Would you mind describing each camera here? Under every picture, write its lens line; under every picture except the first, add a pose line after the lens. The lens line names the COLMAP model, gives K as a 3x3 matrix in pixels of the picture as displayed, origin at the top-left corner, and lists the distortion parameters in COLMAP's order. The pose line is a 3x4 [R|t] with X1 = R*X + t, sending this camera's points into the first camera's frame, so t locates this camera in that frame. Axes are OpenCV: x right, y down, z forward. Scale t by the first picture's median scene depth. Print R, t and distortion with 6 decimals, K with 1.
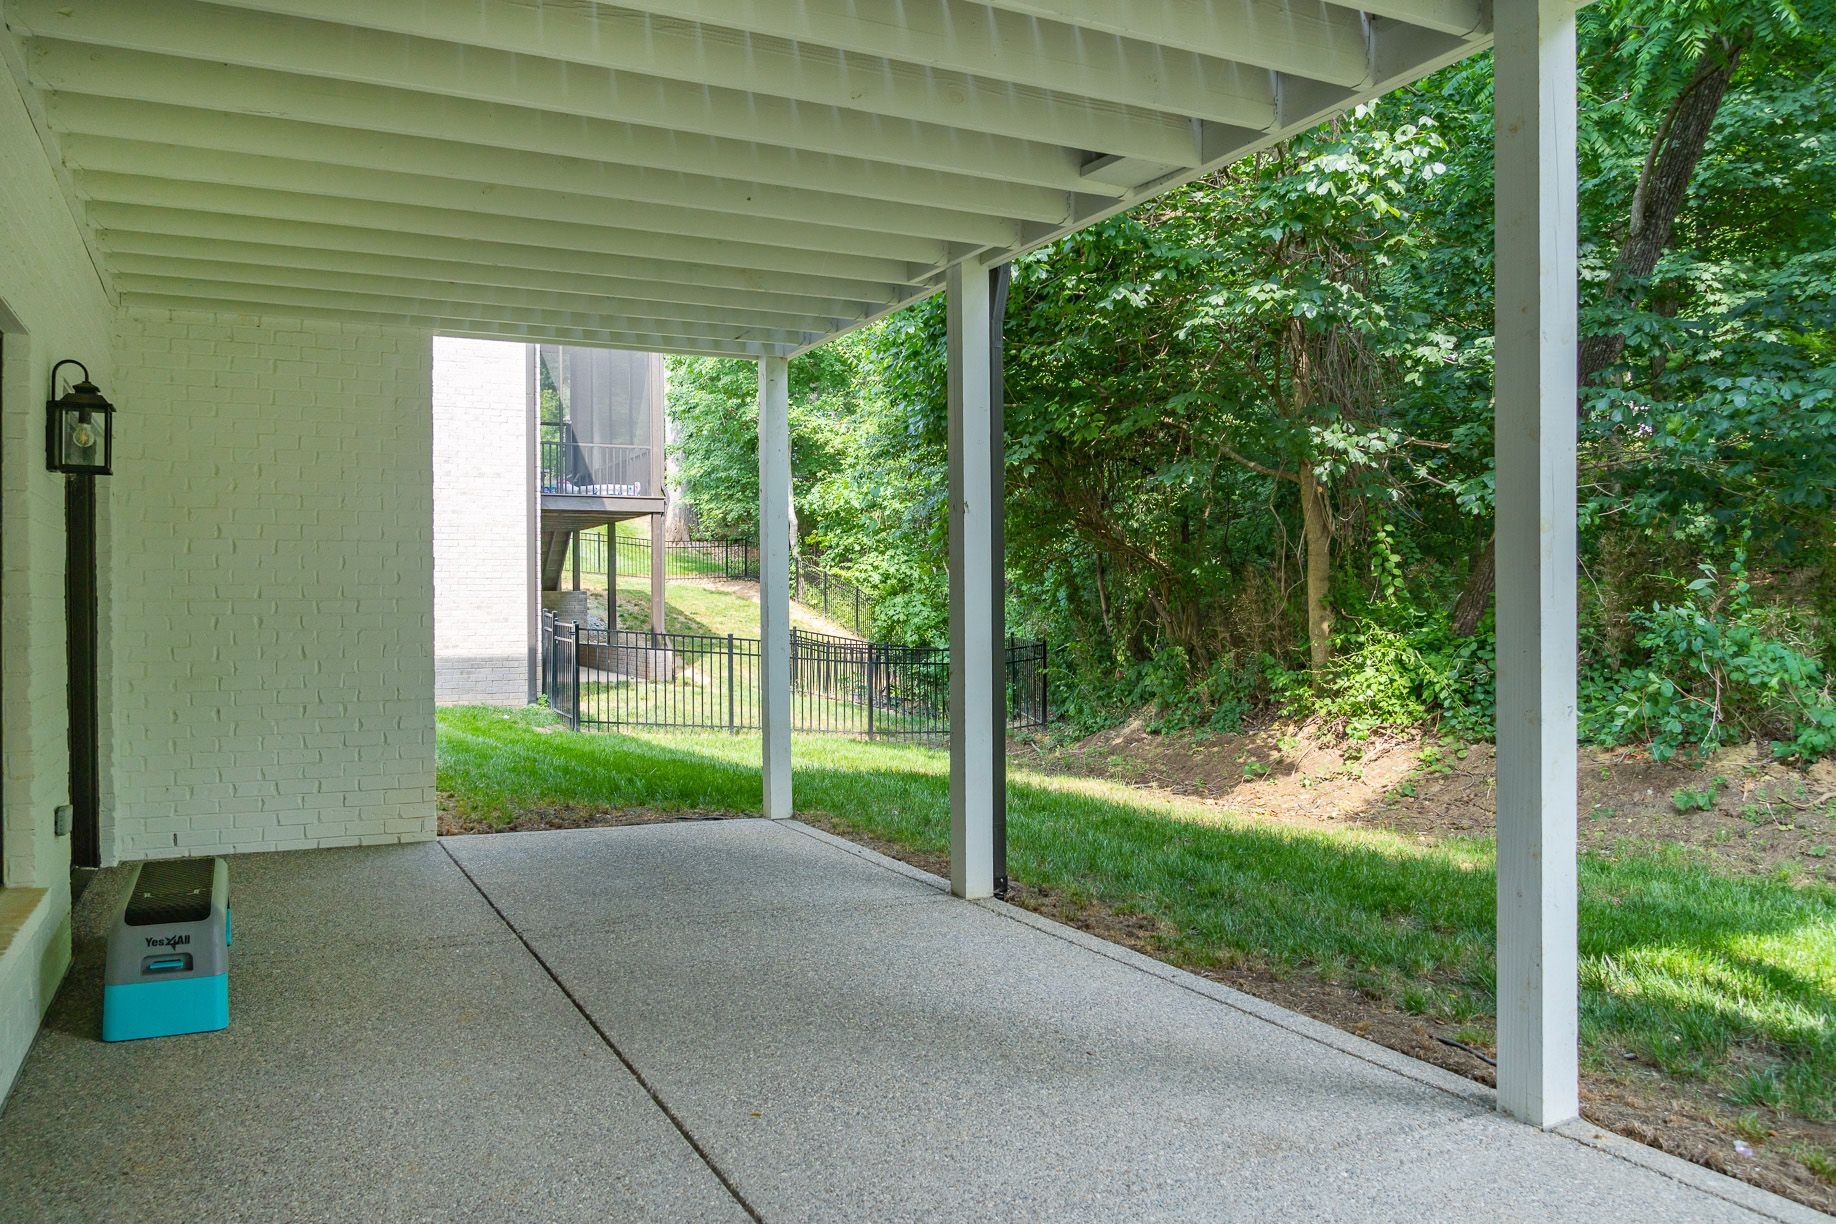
lens RADIAL K [[1385.2, 0, 918.0], [0, 1385.2, 612.0], [0, 0, 1]] dist [-0.001637, -0.006204]
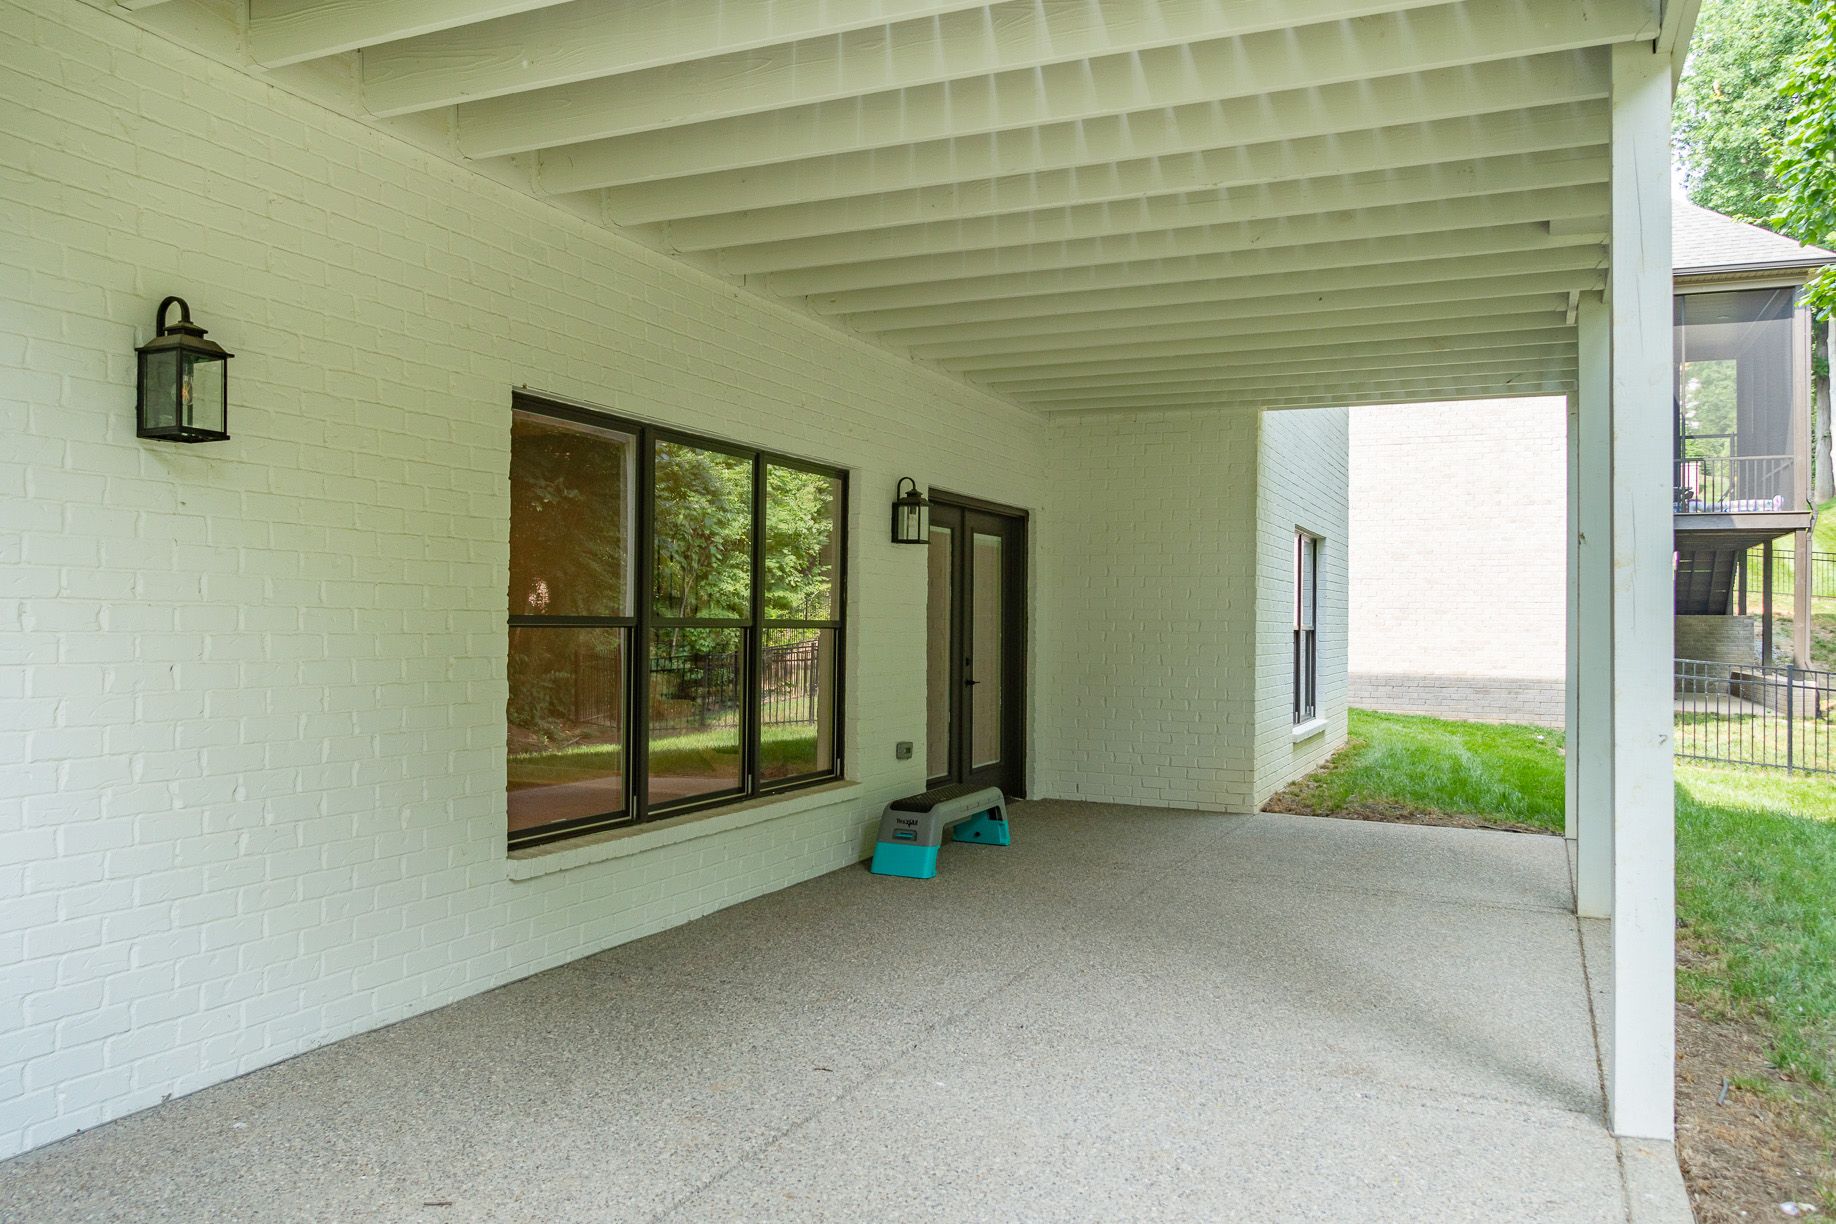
lens RADIAL K [[1406.3, 0, 918.0], [0, 1406.3, 612.0], [0, 0, 1]] dist [-0.001185, -0.008822]
pose [[0.634830, 0.006140, -0.772628, 0.498532], [-0.017971, 0.999815, -0.006821, -0.004193], [0.772443, 0.018215, 0.634823, -0.051821]]
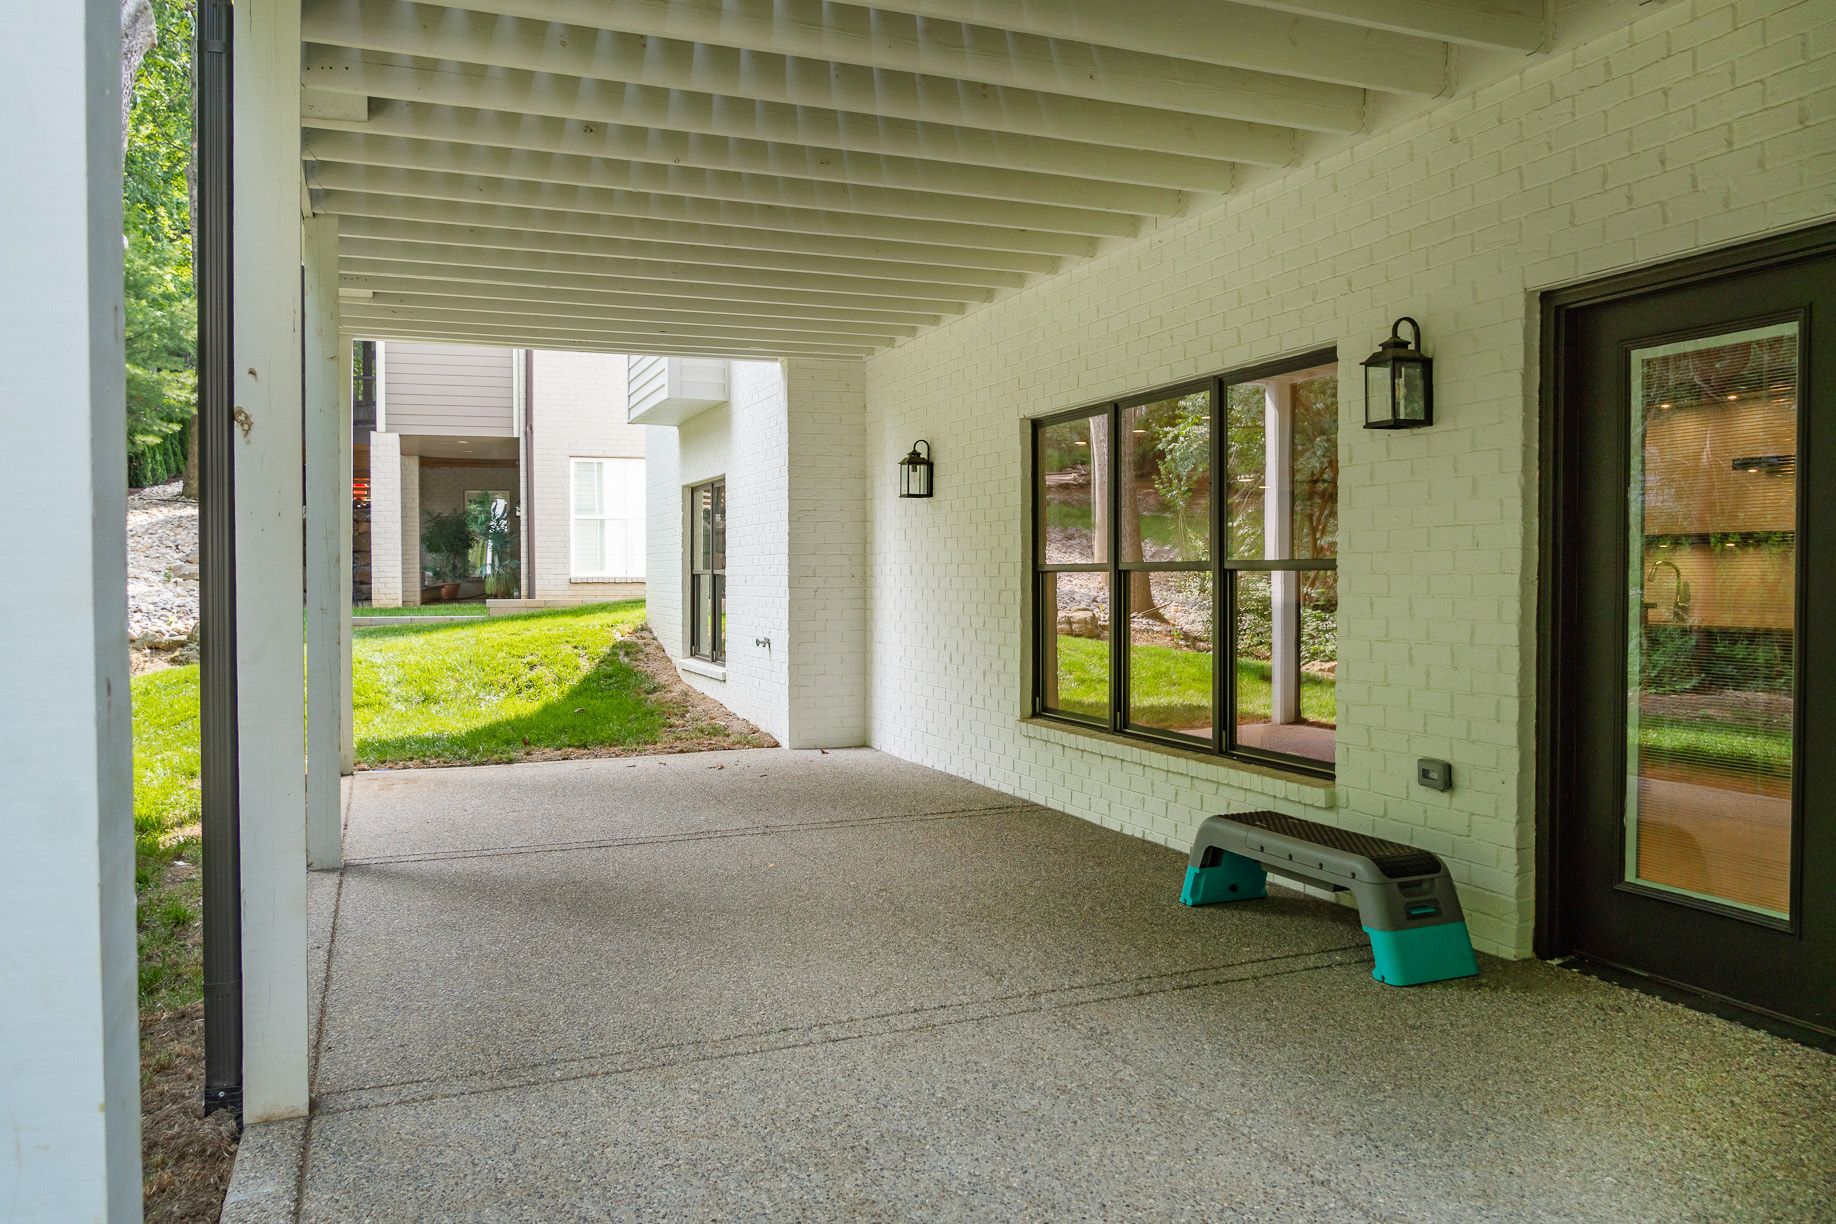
lens RADIAL K [[1385.2, 0, 918.0], [0, 1385.2, 612.0], [0, 0, 1]] dist [-0.001637, -0.006204]
pose [[-0.996458, 0.007745, 0.083732, -0.199374], [0.010072, 0.999573, 0.027412, 0.003698], [-0.083484, 0.028158, -0.996111, 1.365872]]
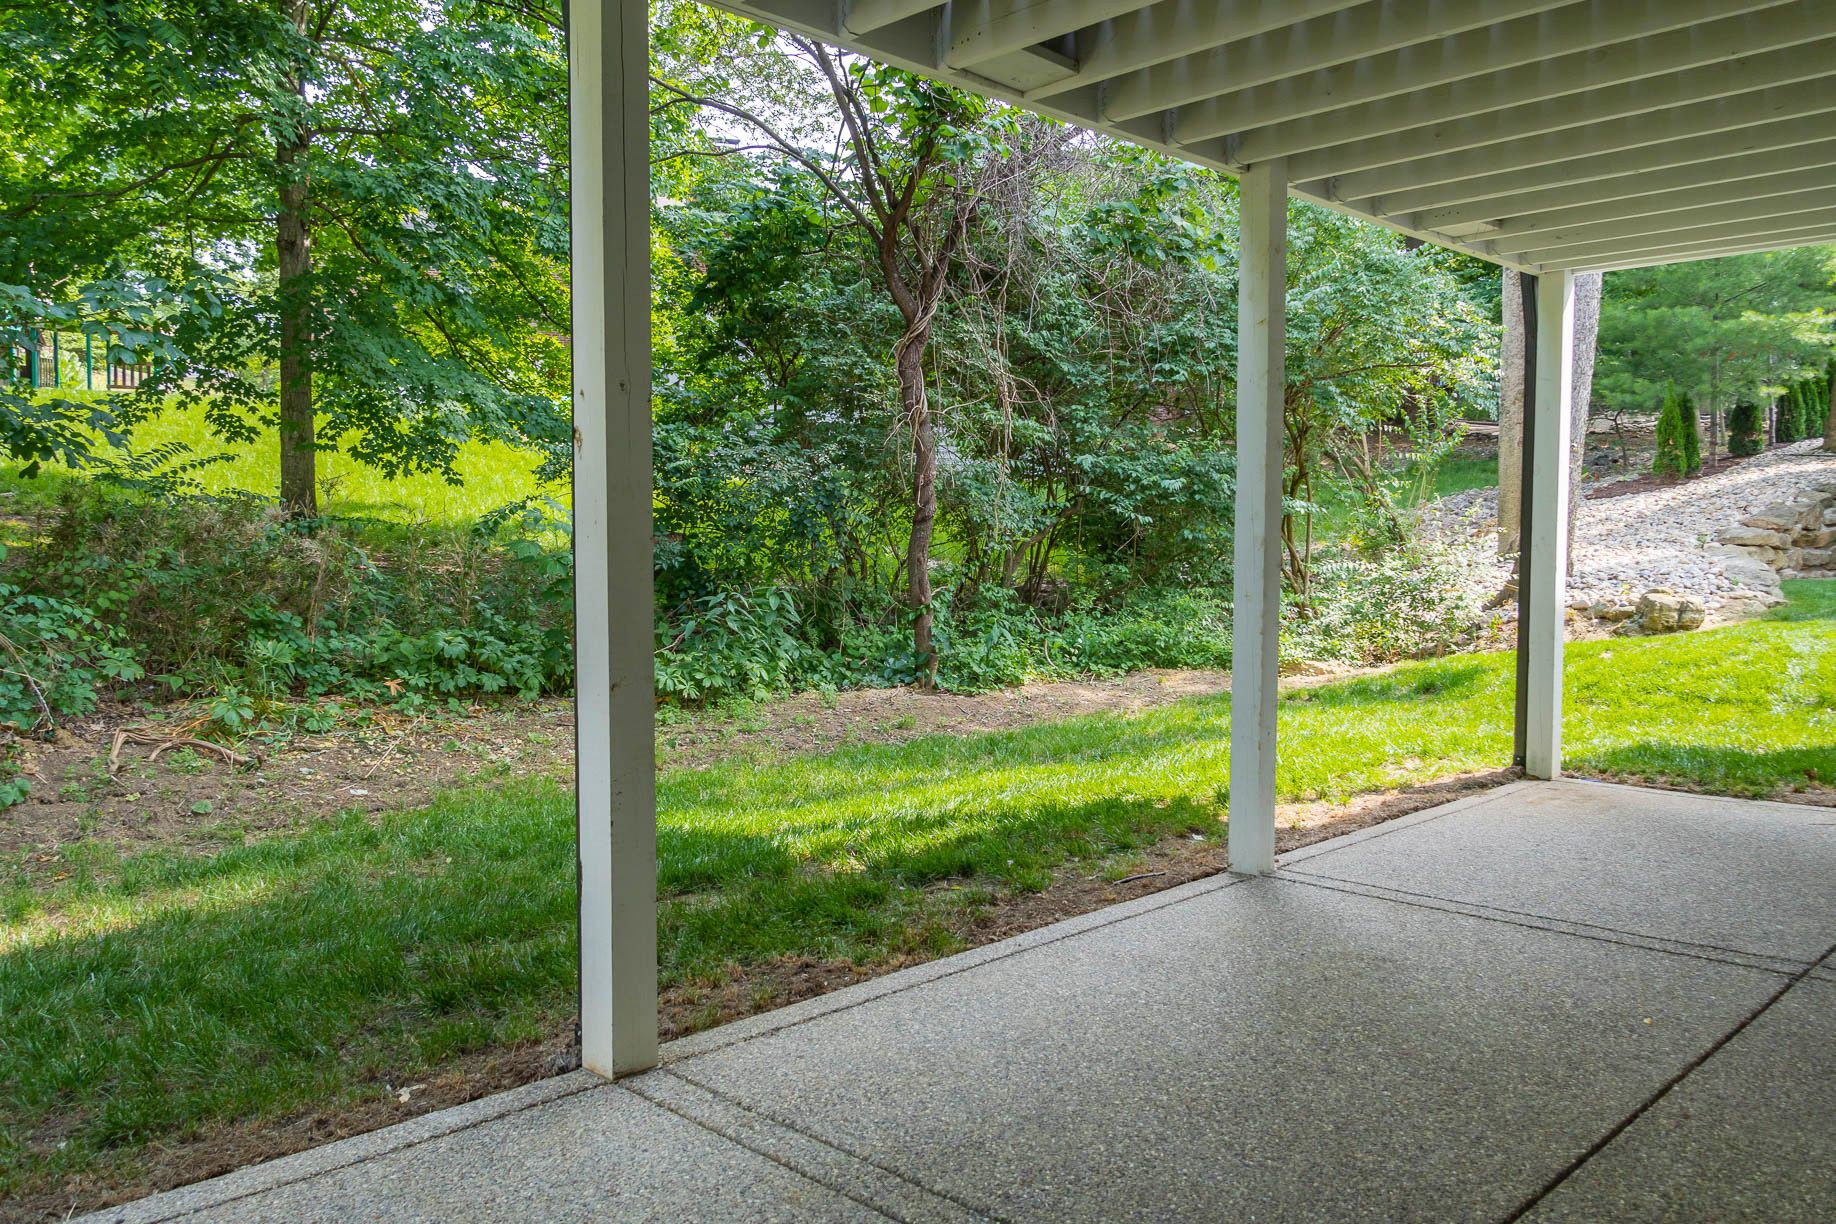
lens RADIAL K [[1385.2, 0, 918.0], [0, 1385.2, 612.0], [0, 0, 1]] dist [-0.001637, -0.006204]
pose [[-0.319128, -0.044053, 0.946687, -0.479336], [0.007000, 0.998782, 0.048837, -0.010972], [-0.947686, 0.022212, -0.318431, 0.944489]]
